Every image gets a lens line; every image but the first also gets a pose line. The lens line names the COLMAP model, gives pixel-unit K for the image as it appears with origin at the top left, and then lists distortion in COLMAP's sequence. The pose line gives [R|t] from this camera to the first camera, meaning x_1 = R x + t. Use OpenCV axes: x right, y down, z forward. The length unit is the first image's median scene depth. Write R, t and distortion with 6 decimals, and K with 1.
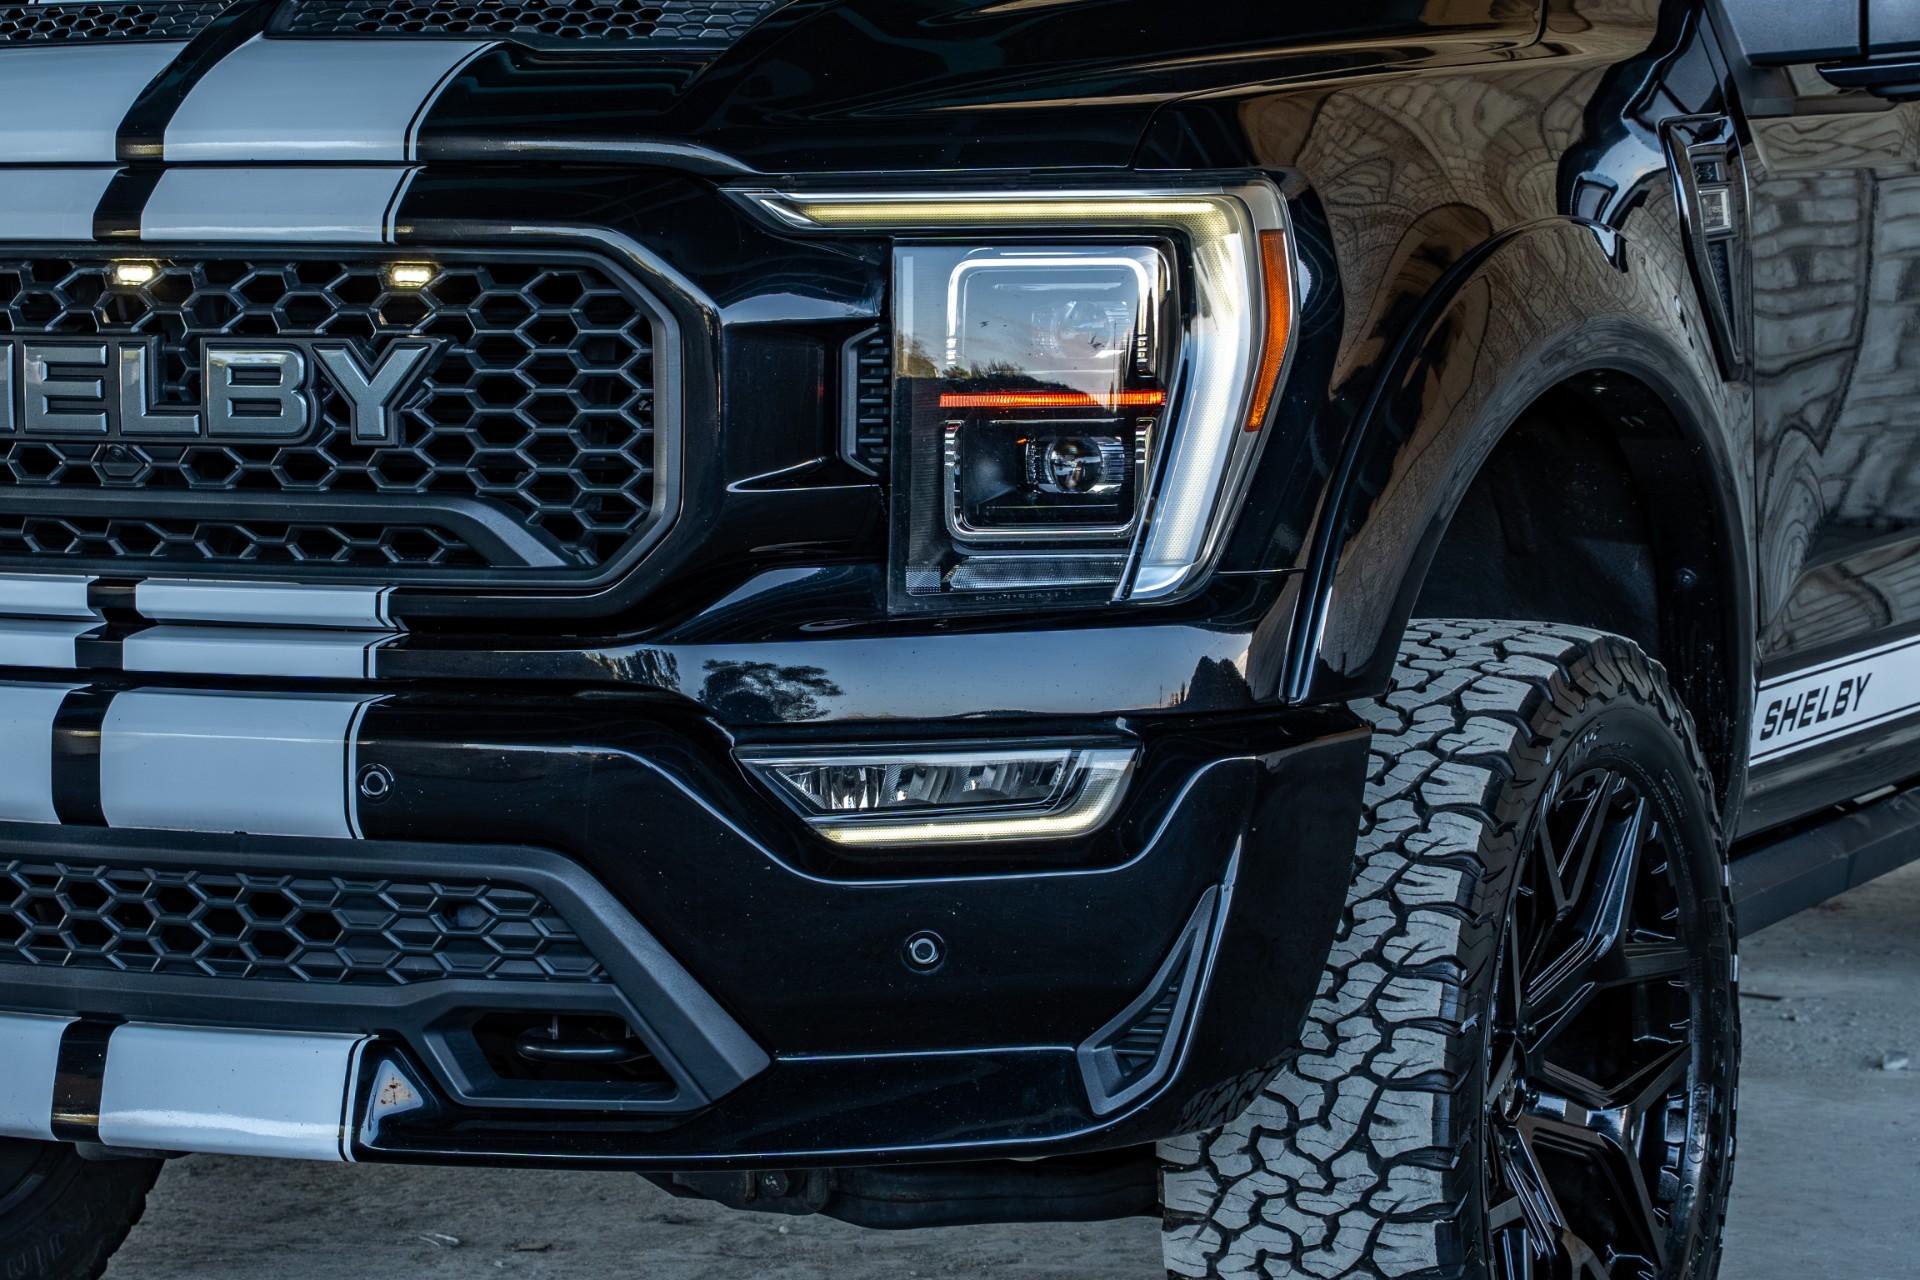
lens RADIAL K [[5684.5, 0, 1020.7], [0, 5684.5, 639.6], [0, 0, 1]] dist [0.011307, 0.669964]
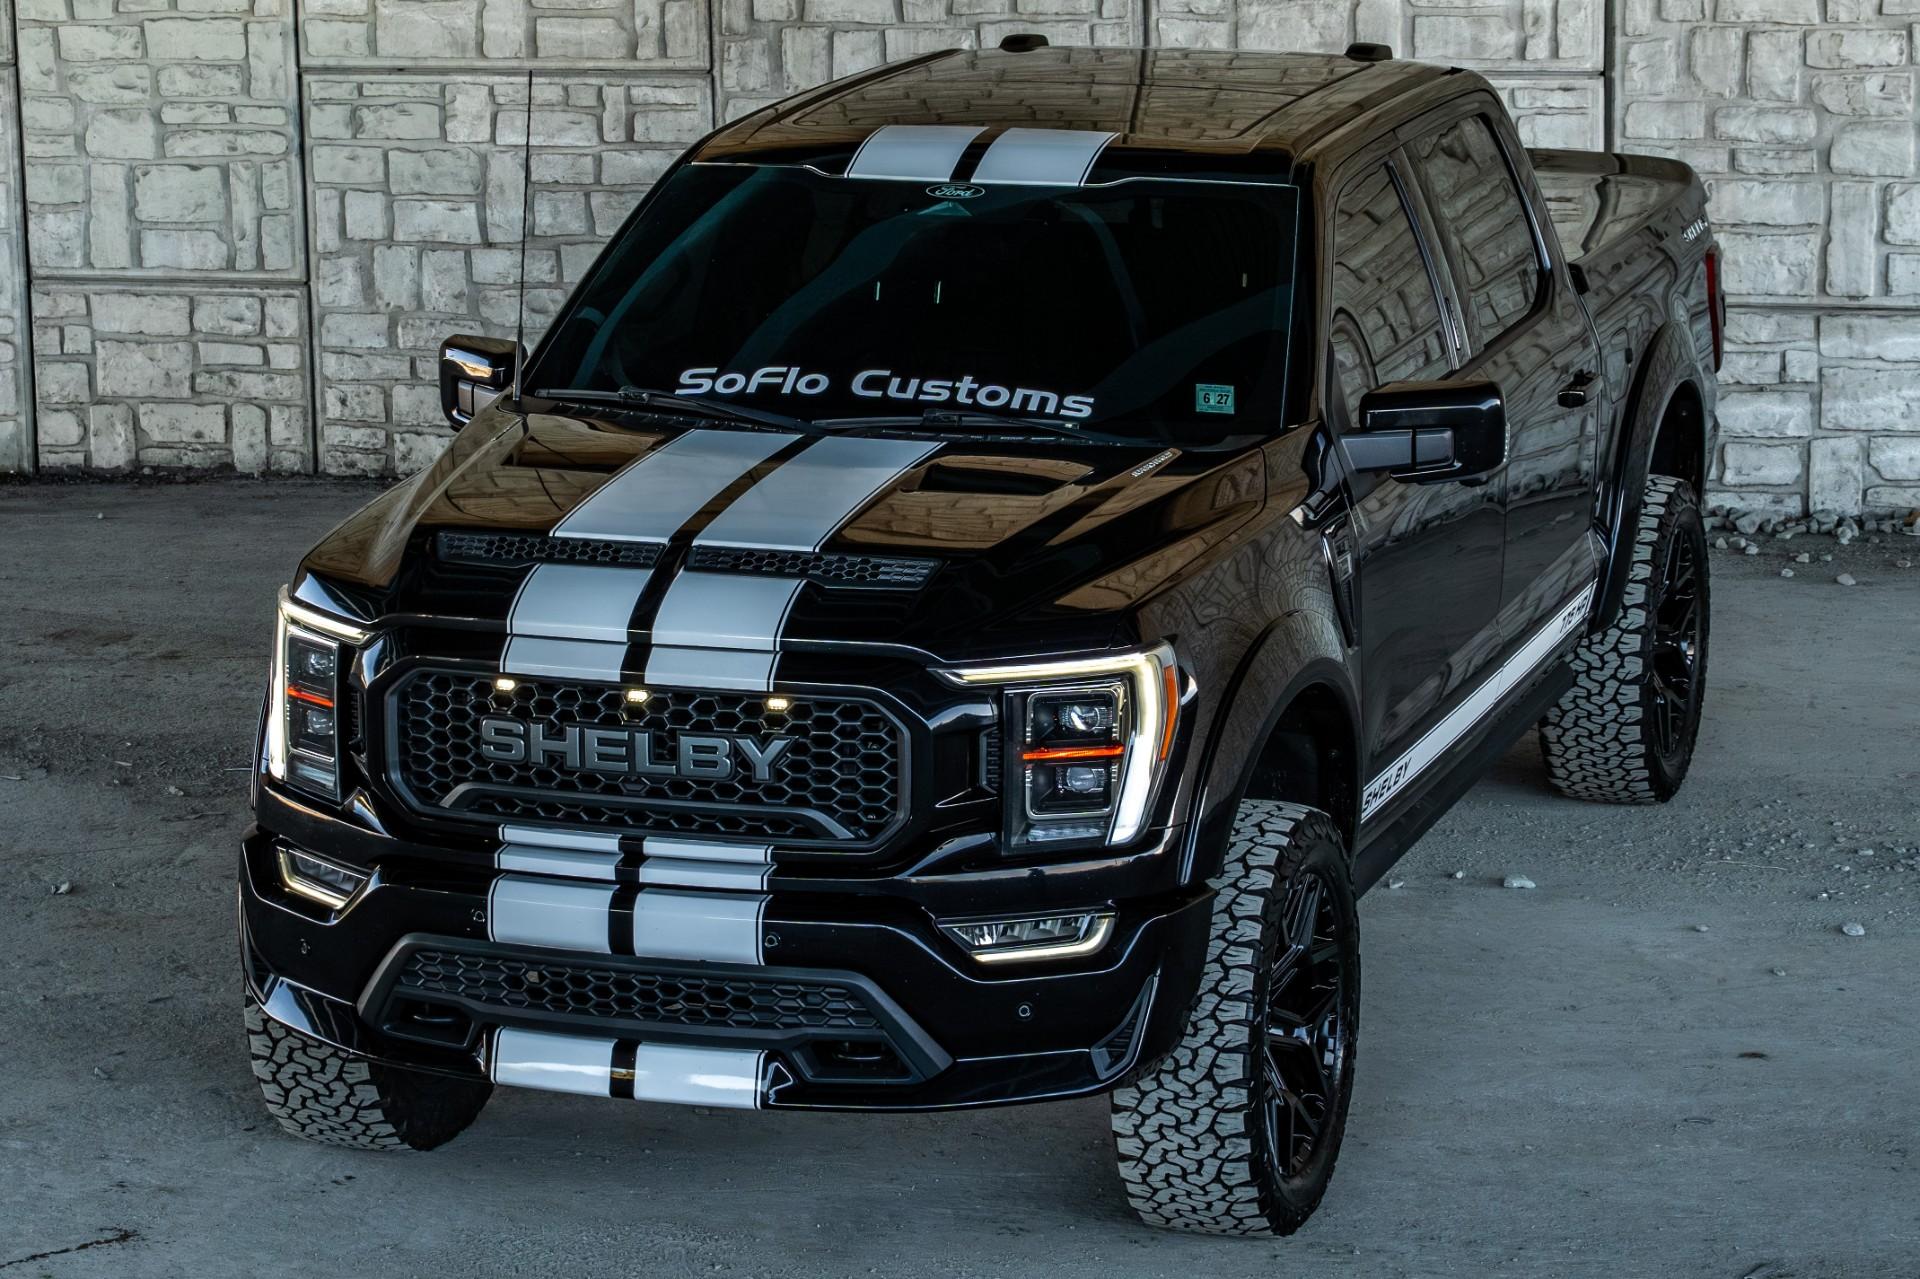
lens RADIAL K [[5553.0, 0, 955.4], [0, 5553.0, 679.8], [0, 0, 1]] dist [0.057333, 0.090927]
pose [[0.994041, -0.025461, 0.105995, -0.259379], [0.011788, 0.991745, 0.127680, -0.336148], [-0.108371, -0.125670, 0.986135, -1.067839]]
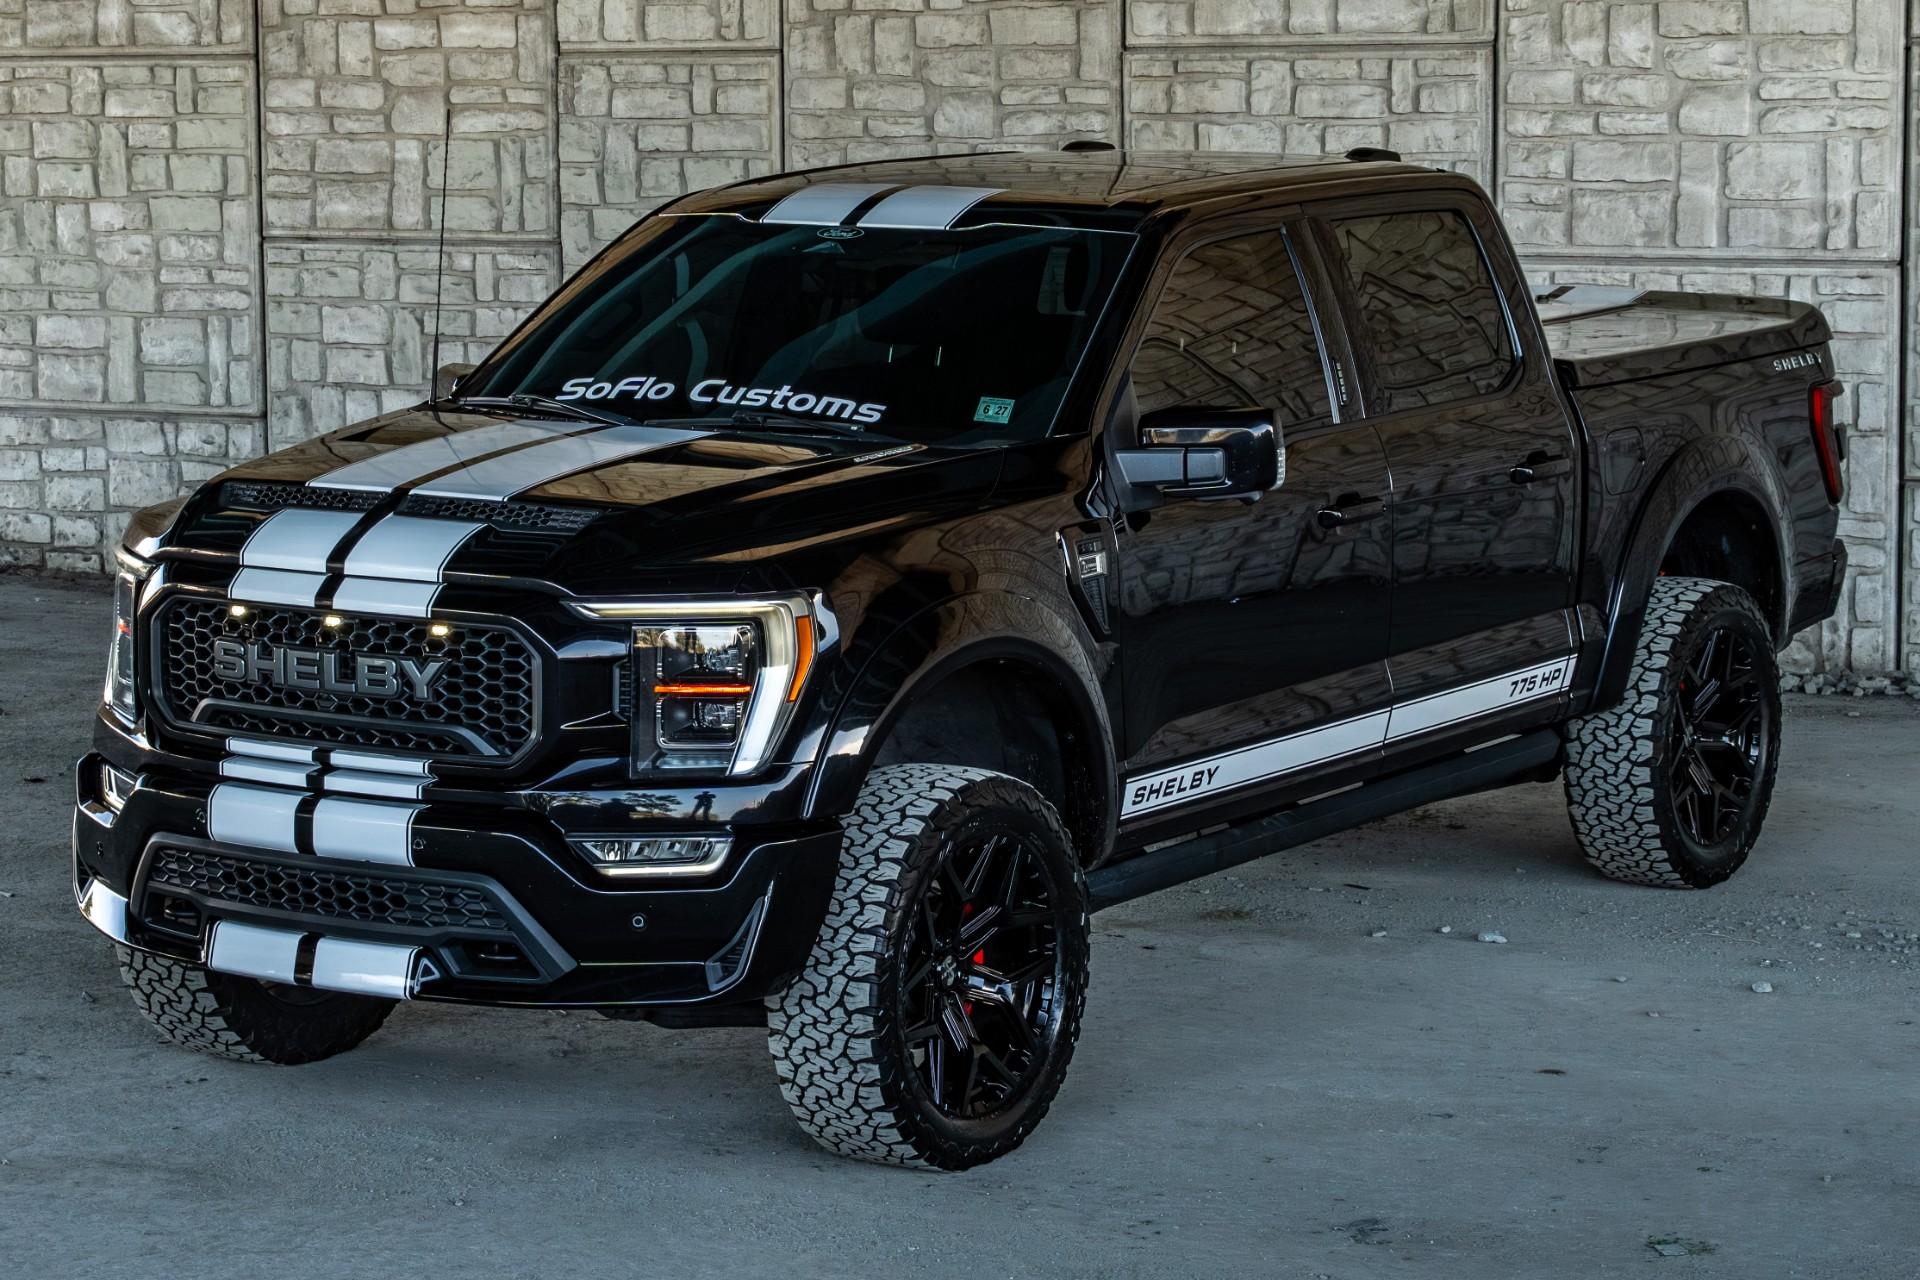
lens RADIAL K [[4992.6, 0, 987.5], [0, 4992.6, 646.3], [0, 0, 1]] dist [-0.005738, 0.886870]
pose [[0.990876, 0.023664, -0.132682, 0.392276], [-0.016646, 0.998415, 0.053755, -0.171054], [0.133743, -0.051056, 0.989700, -1.025096]]
